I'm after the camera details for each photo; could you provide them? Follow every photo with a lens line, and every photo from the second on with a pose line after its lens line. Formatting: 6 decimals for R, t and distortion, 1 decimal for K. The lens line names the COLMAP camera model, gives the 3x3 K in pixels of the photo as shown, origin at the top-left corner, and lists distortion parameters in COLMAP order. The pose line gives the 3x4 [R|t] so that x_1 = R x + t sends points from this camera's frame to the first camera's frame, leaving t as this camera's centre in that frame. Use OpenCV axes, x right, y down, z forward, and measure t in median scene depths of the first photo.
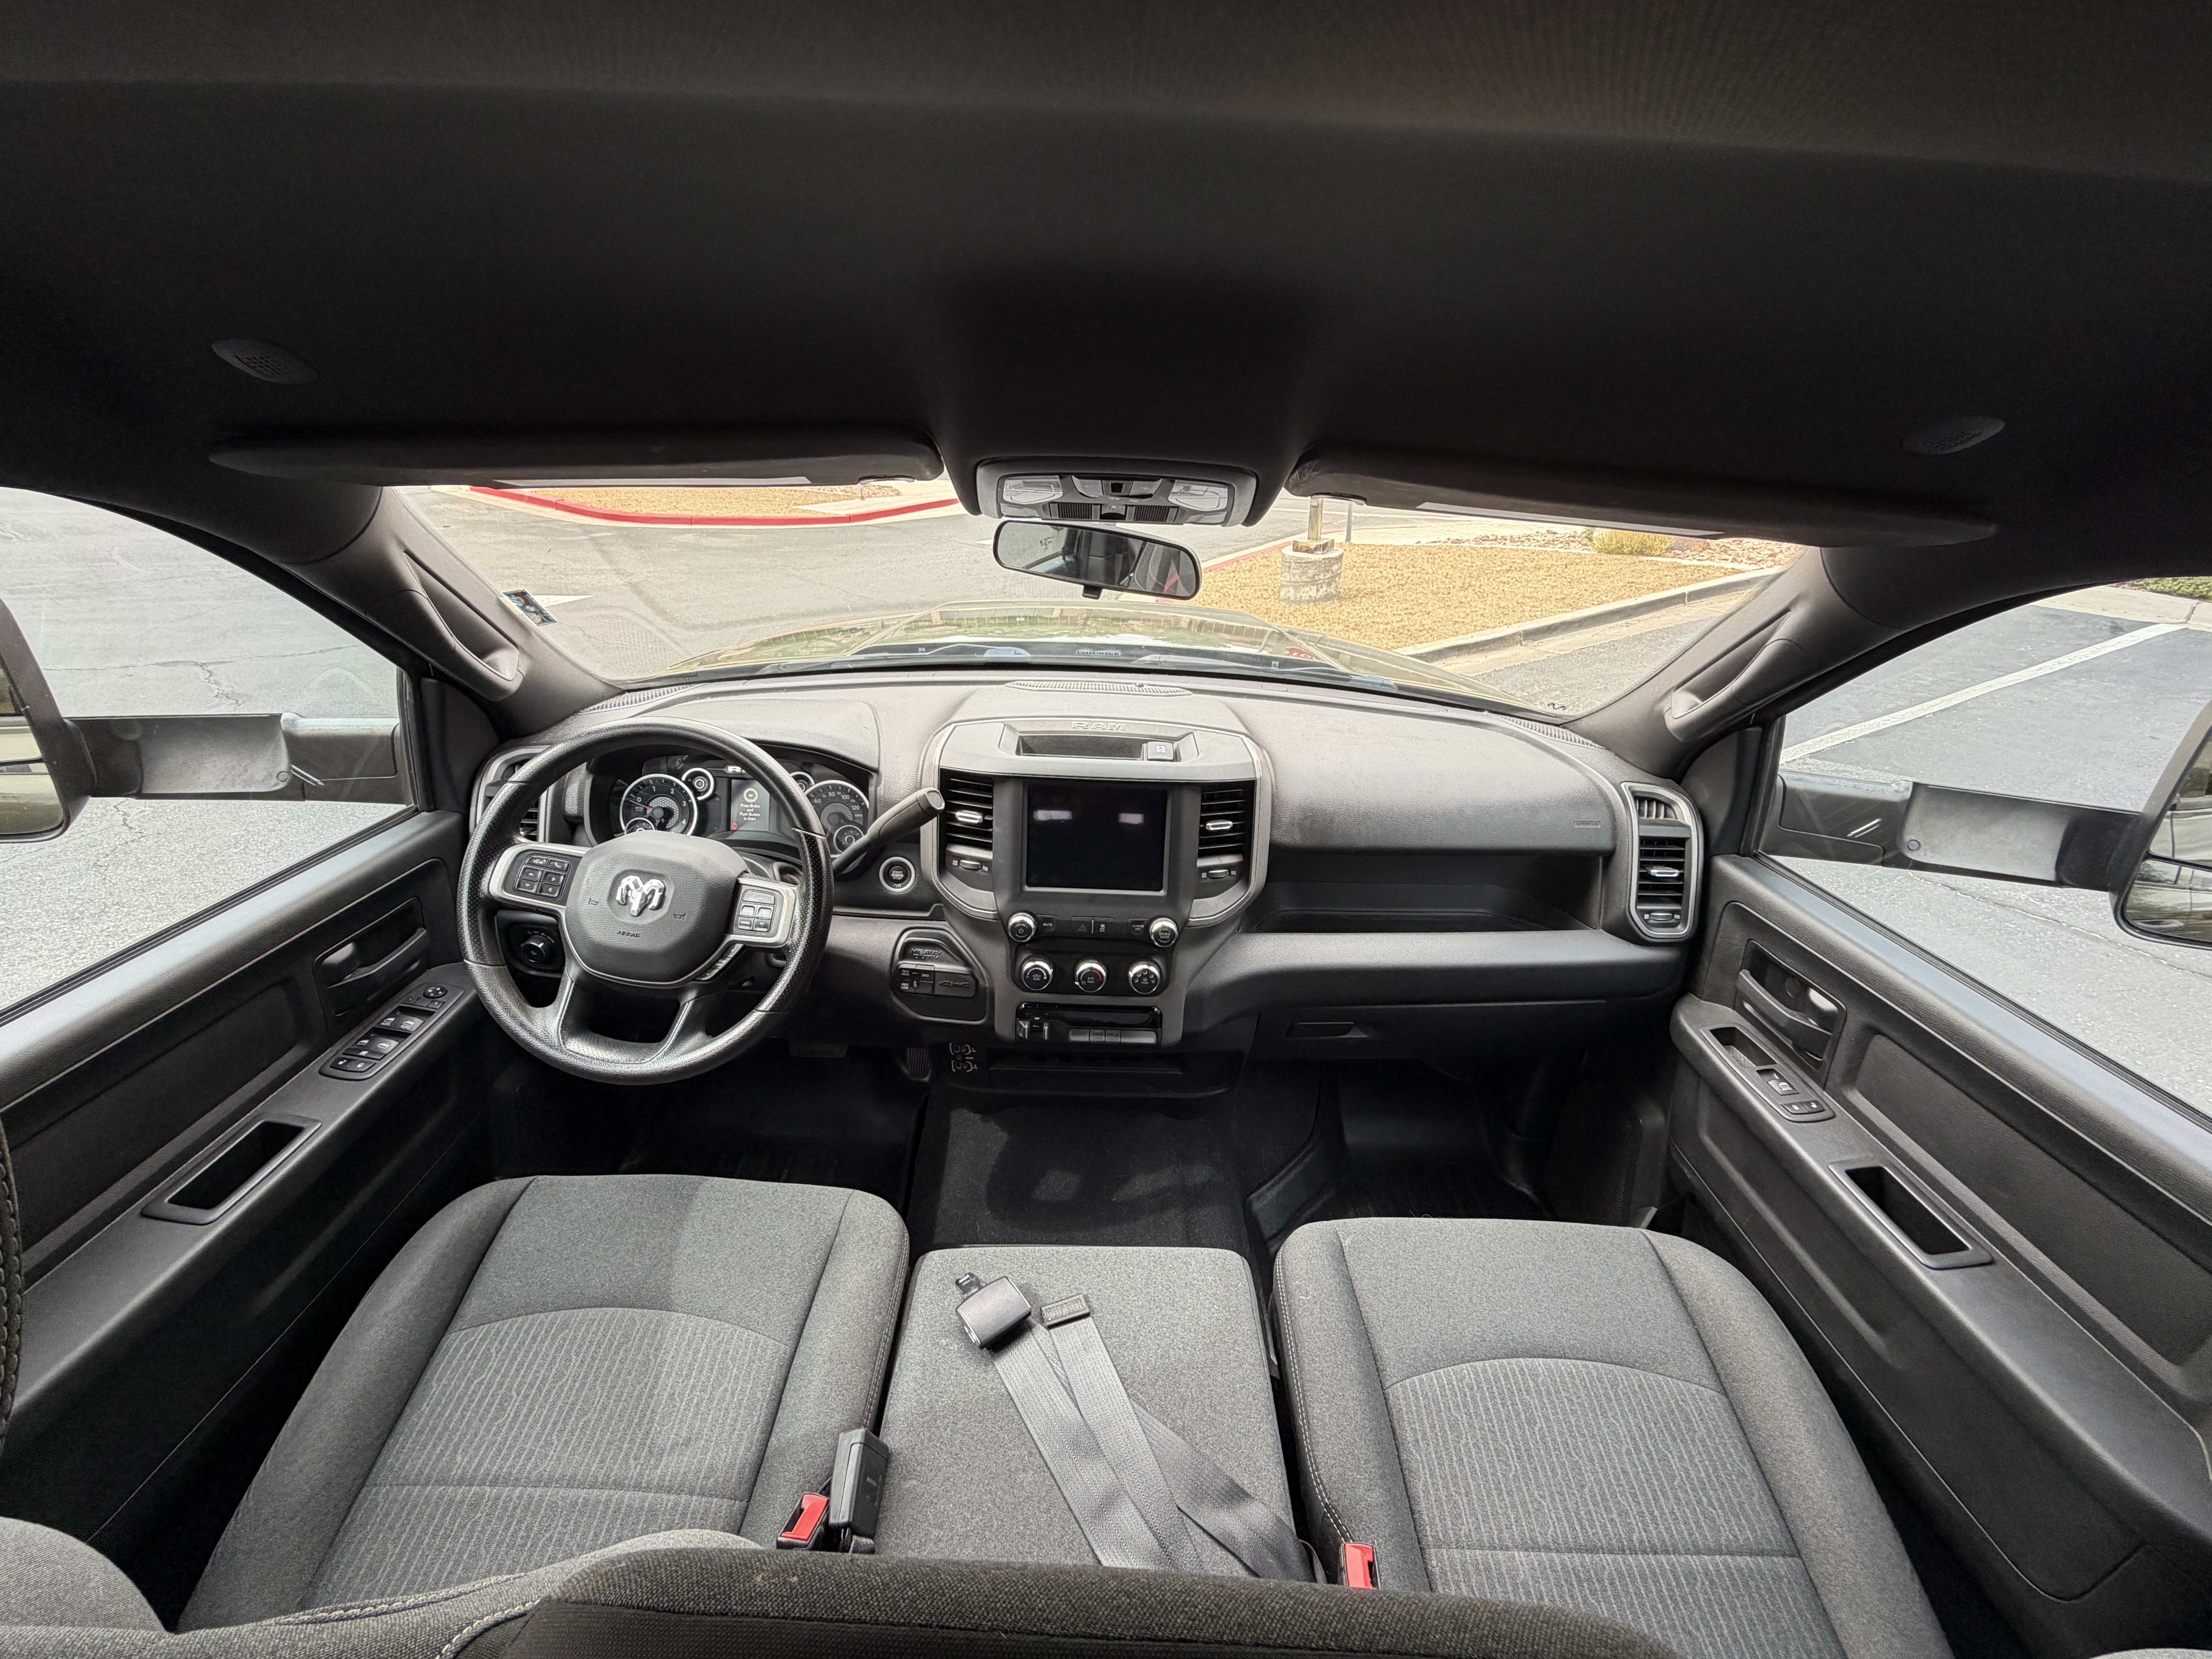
lens RADIAL K [[881.2, 0, 1113.4], [0, 881.2, 826.7], [0, 0, 1]] dist [-0.000202, 0.000004]
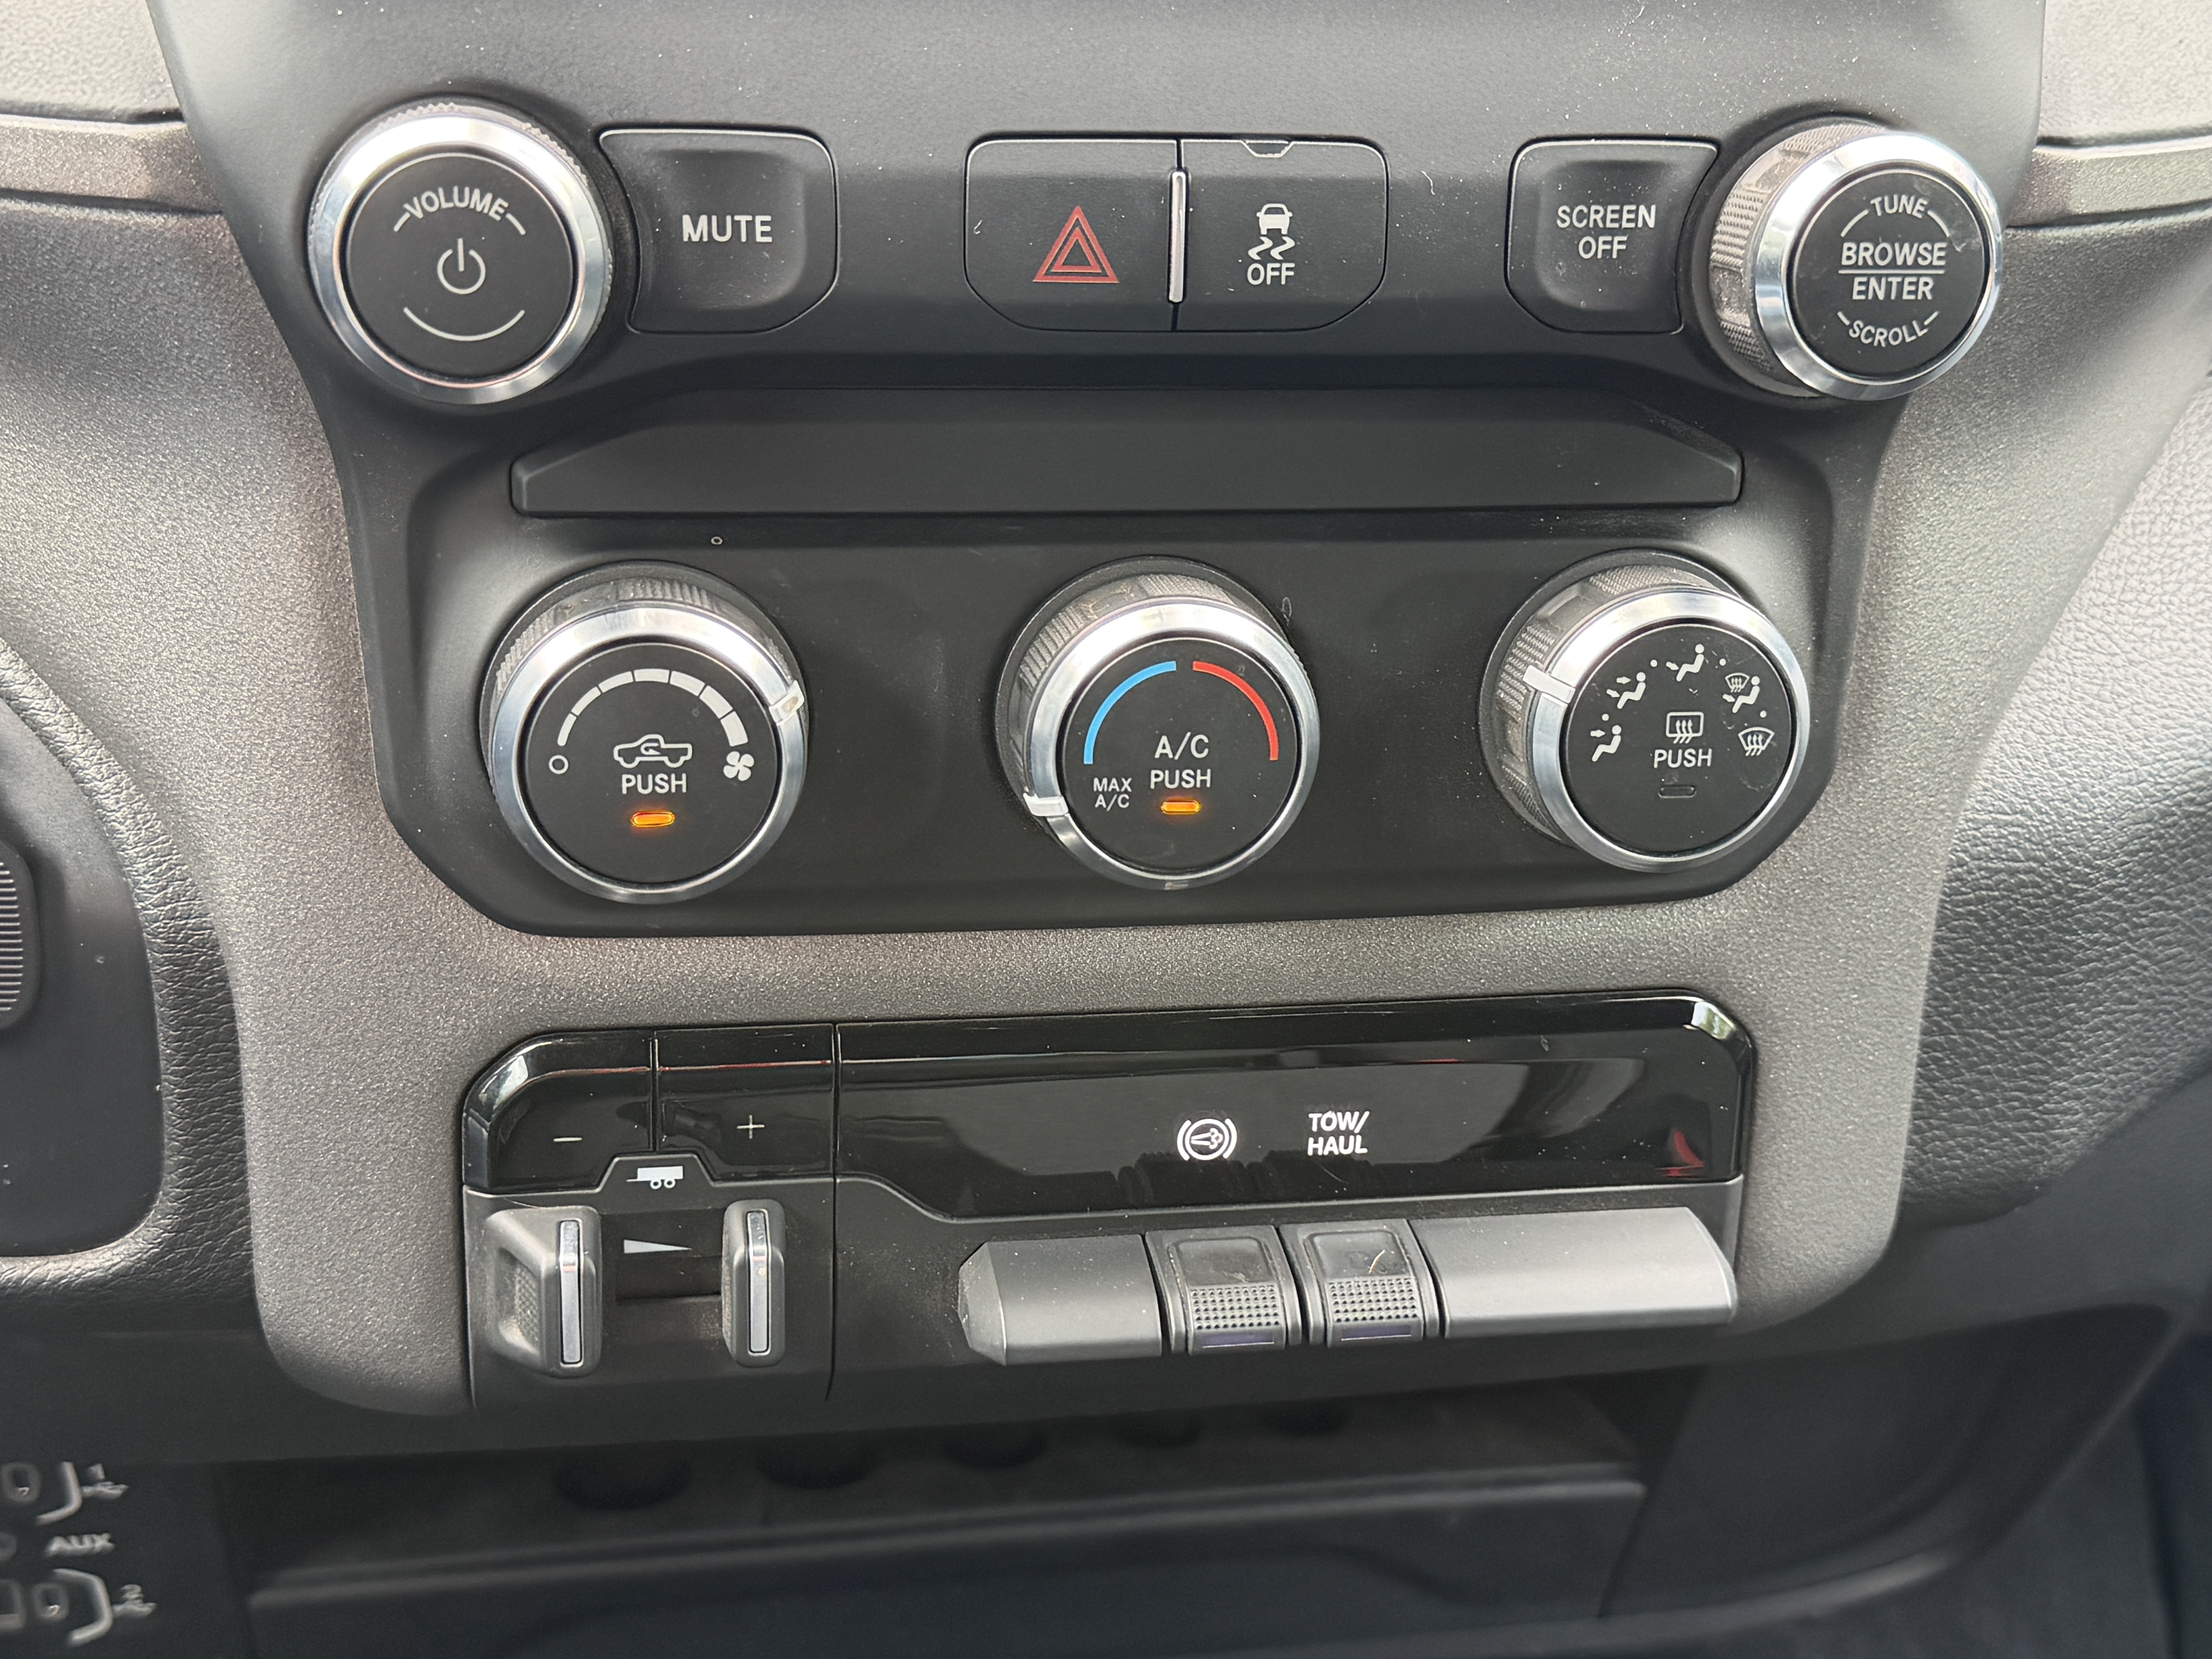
lens RADIAL K [[2975.9, 0, 1105.7], [0, 2975.9, 831.9], [0, 0, 1]] dist [0.031515, 0.000000]
pose [[0.986119, -0.065340, 0.152645, -0.085916], [0.050413, 0.993740, 0.099692, 0.143224], [-0.158204, -0.090613, 0.983240, 0.639327]]
